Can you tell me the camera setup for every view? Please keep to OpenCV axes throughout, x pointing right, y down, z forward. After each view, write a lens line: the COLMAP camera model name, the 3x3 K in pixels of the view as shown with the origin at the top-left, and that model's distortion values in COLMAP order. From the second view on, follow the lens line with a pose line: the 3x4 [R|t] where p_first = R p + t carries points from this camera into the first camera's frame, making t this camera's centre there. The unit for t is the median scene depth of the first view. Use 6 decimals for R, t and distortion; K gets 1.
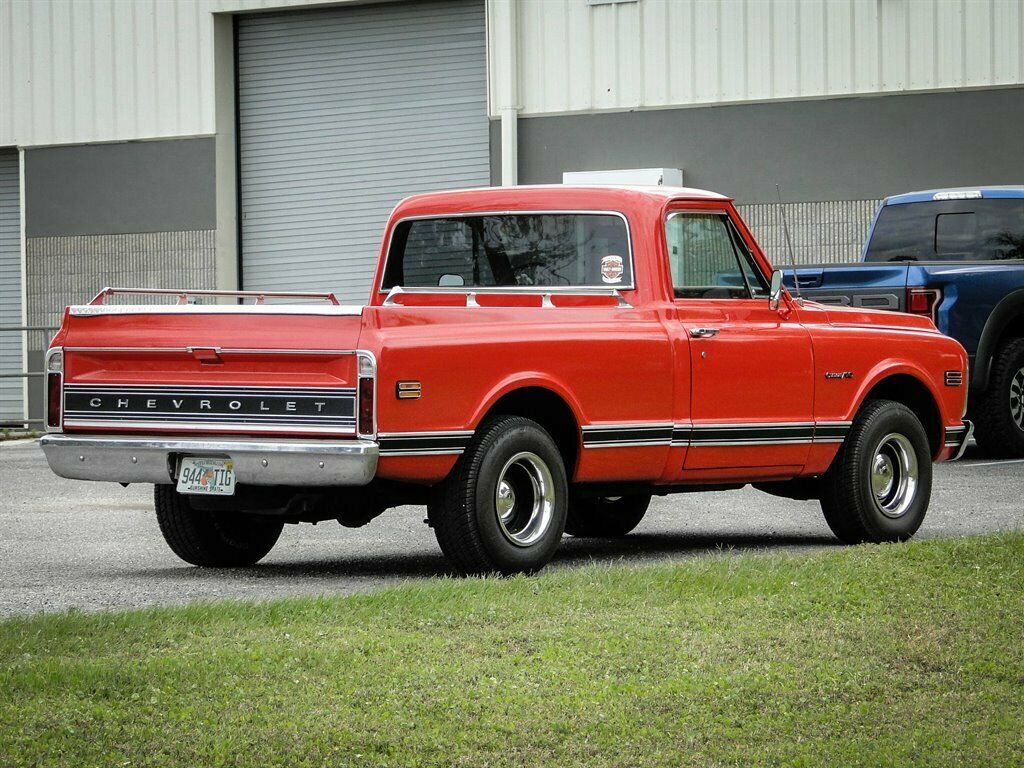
lens RADIAL K [[3718.5, 0, 512.0], [0, 3718.5, 384.0], [0, 0, 1]] dist [0.003630, 3.138818]
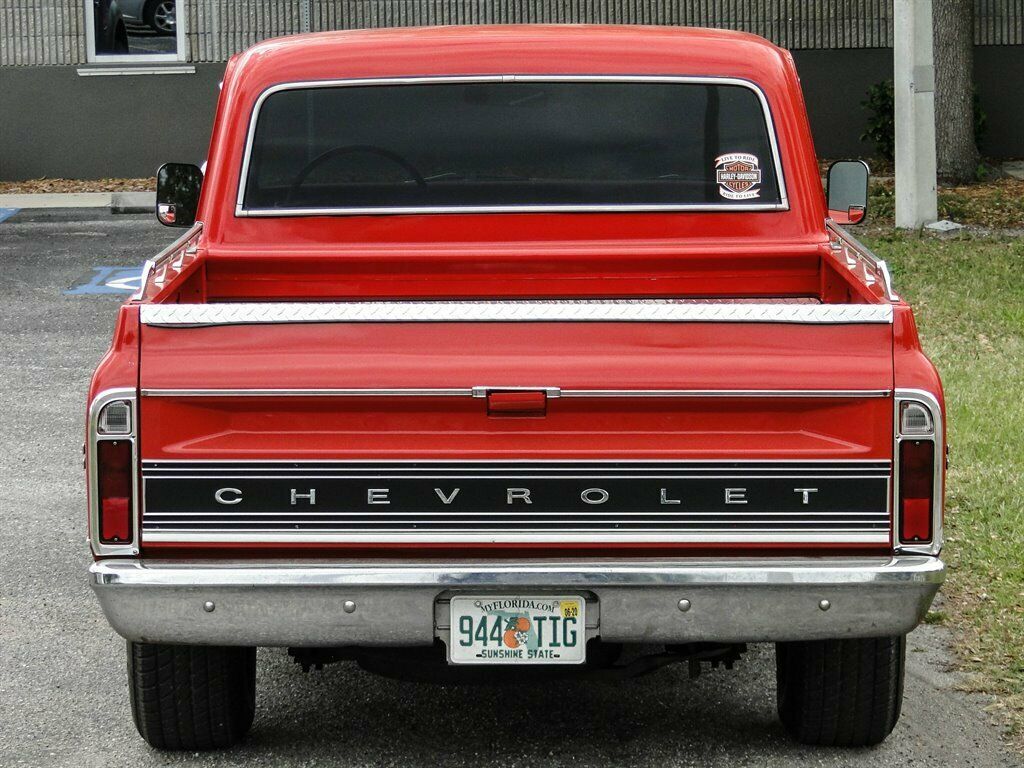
lens RADIAL K [[3718.5, 0, 512.0], [0, 3718.5, 384.0], [0, 0, 1]] dist [0.003630, 3.138818]
pose [[0.812481, -0.067313, 0.579088, -0.384084], [0.015480, 0.995453, 0.093991, -0.059168], [-0.582782, -0.067402, 0.809829, 0.576431]]
